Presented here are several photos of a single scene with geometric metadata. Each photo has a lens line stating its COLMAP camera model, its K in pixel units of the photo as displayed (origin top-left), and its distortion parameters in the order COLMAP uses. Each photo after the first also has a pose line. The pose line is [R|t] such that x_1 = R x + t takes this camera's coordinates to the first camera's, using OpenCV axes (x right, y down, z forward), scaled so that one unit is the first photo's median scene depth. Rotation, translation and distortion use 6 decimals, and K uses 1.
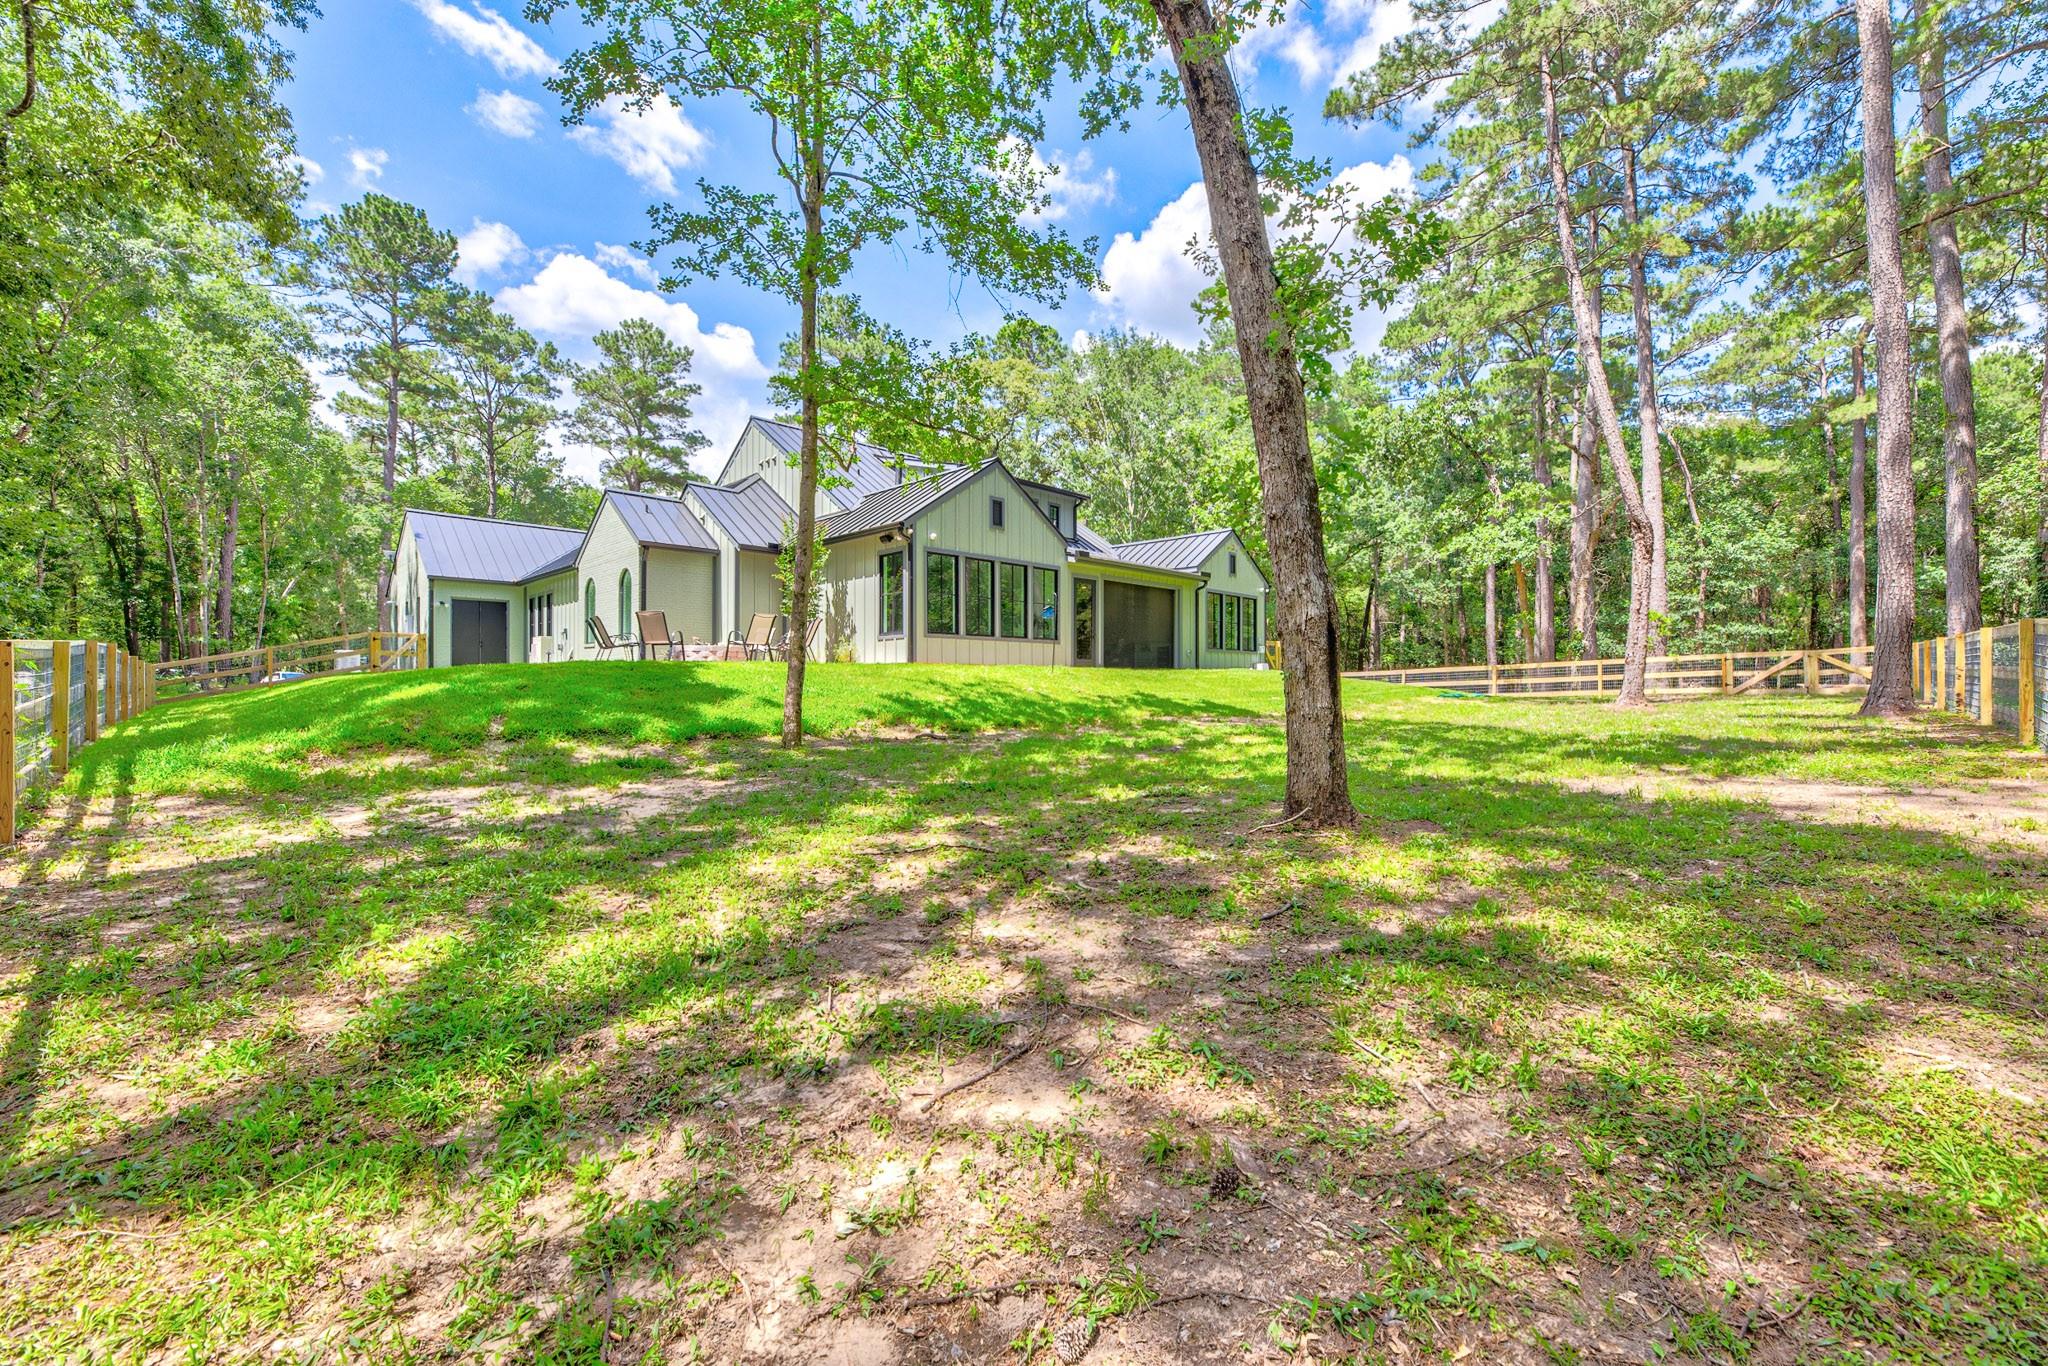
lens RADIAL K [[825.3, 0, 1038.7], [0, 825.3, 679.5], [0, 0, 1]] dist [-0.002819, 0.000043]
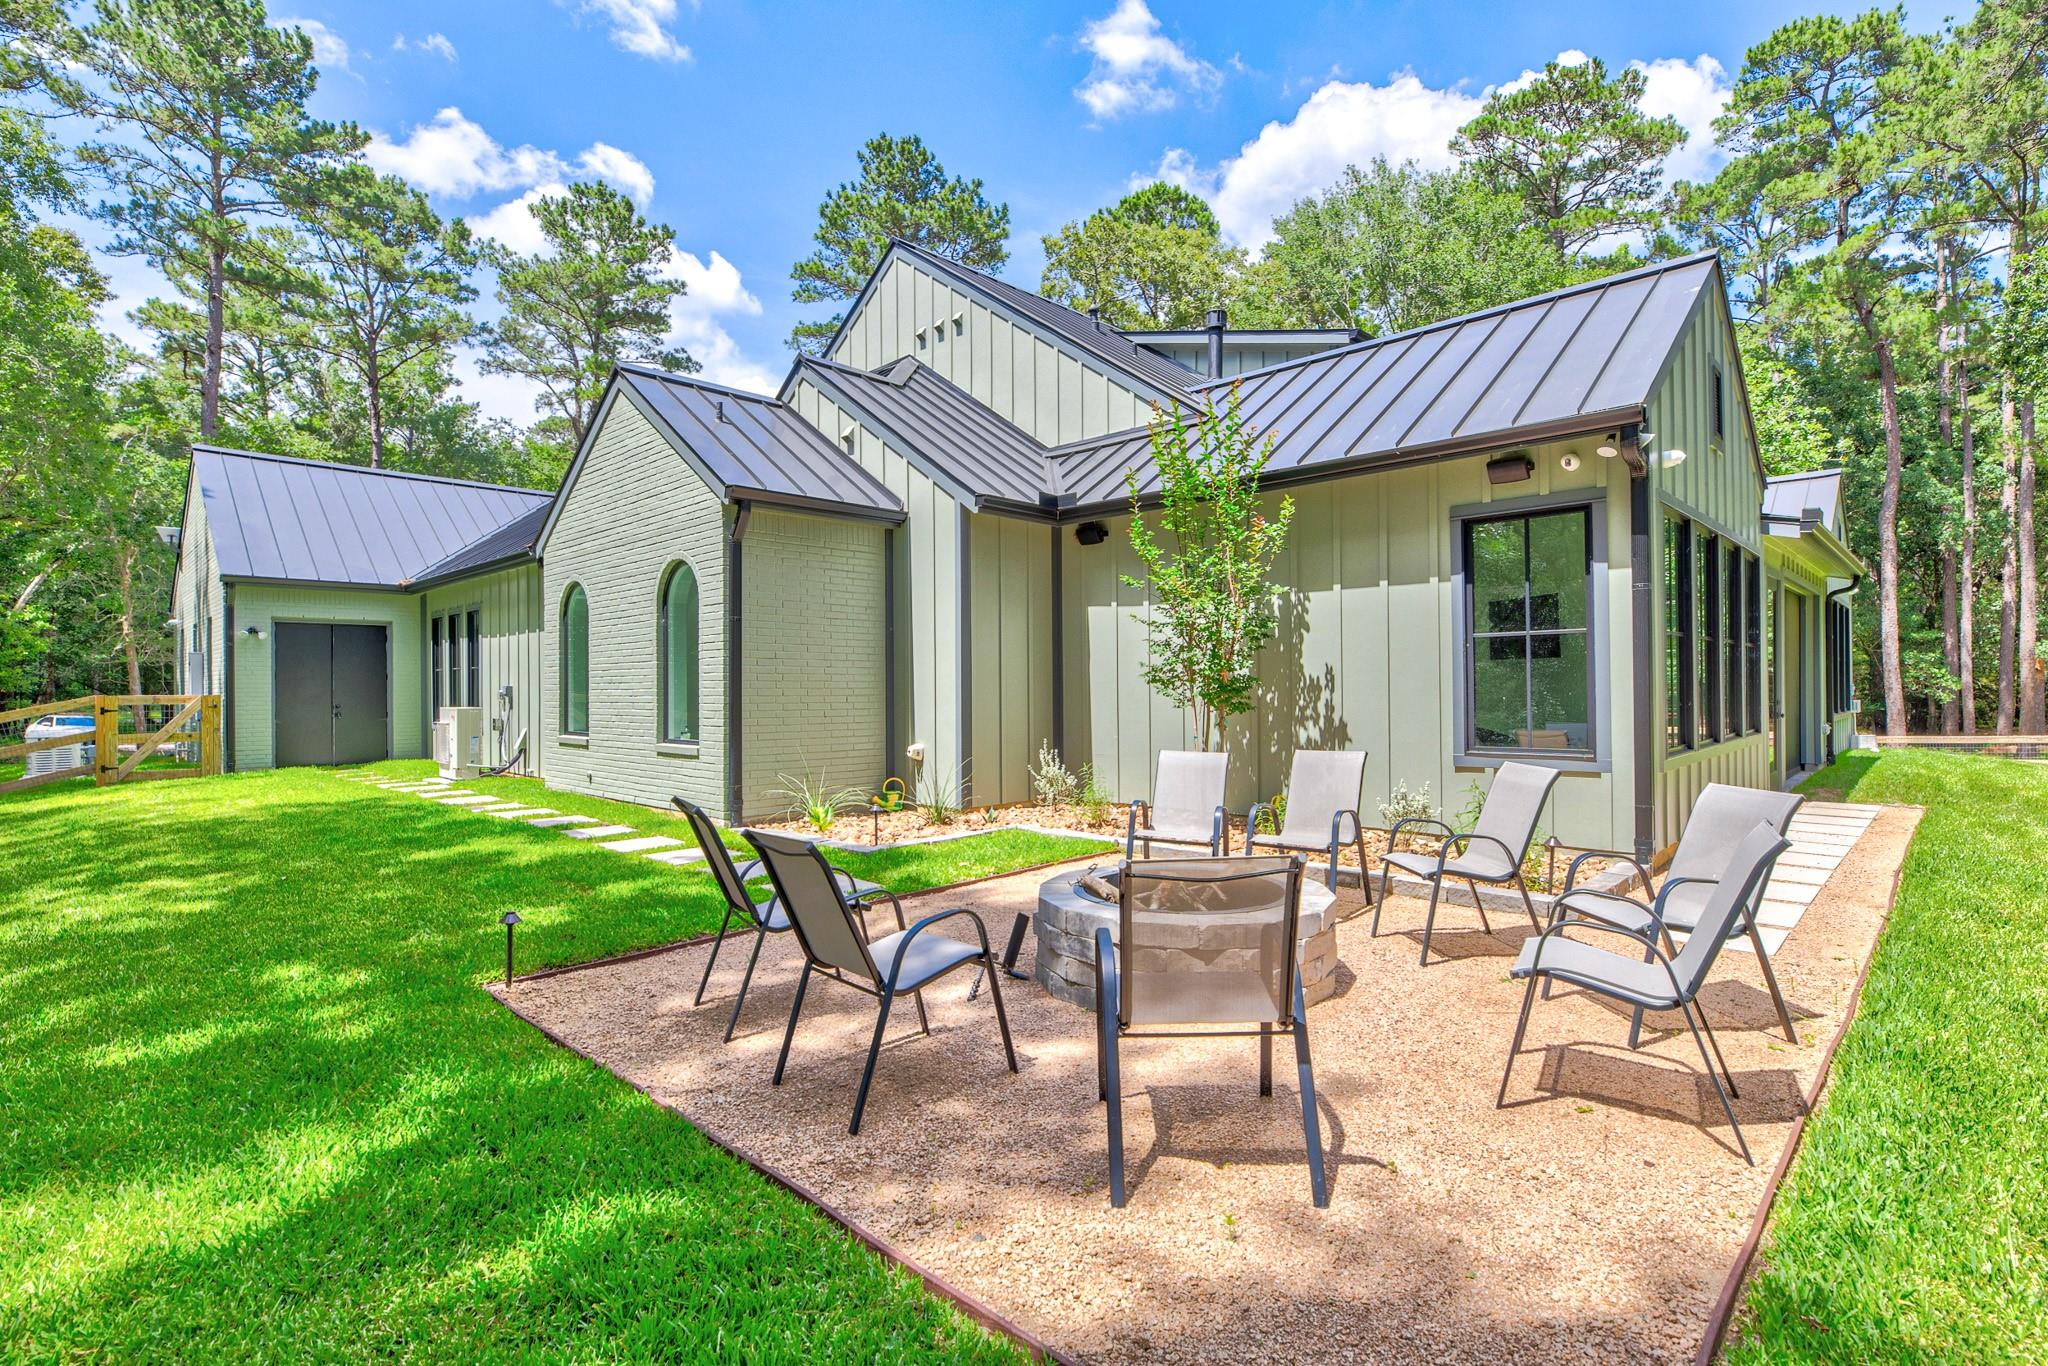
lens RADIAL K [[1018.7, 0, 1073.4], [0, 1018.7, 687.1], [0, 0, 1]] dist [-0.001363, -0.001013]
pose [[0.999943, -0.008027, 0.007004, -0.123519], [0.008028, 0.999968, -0.000232, -0.028483], [-0.007002, 0.000288, 0.999975, 0.201399]]
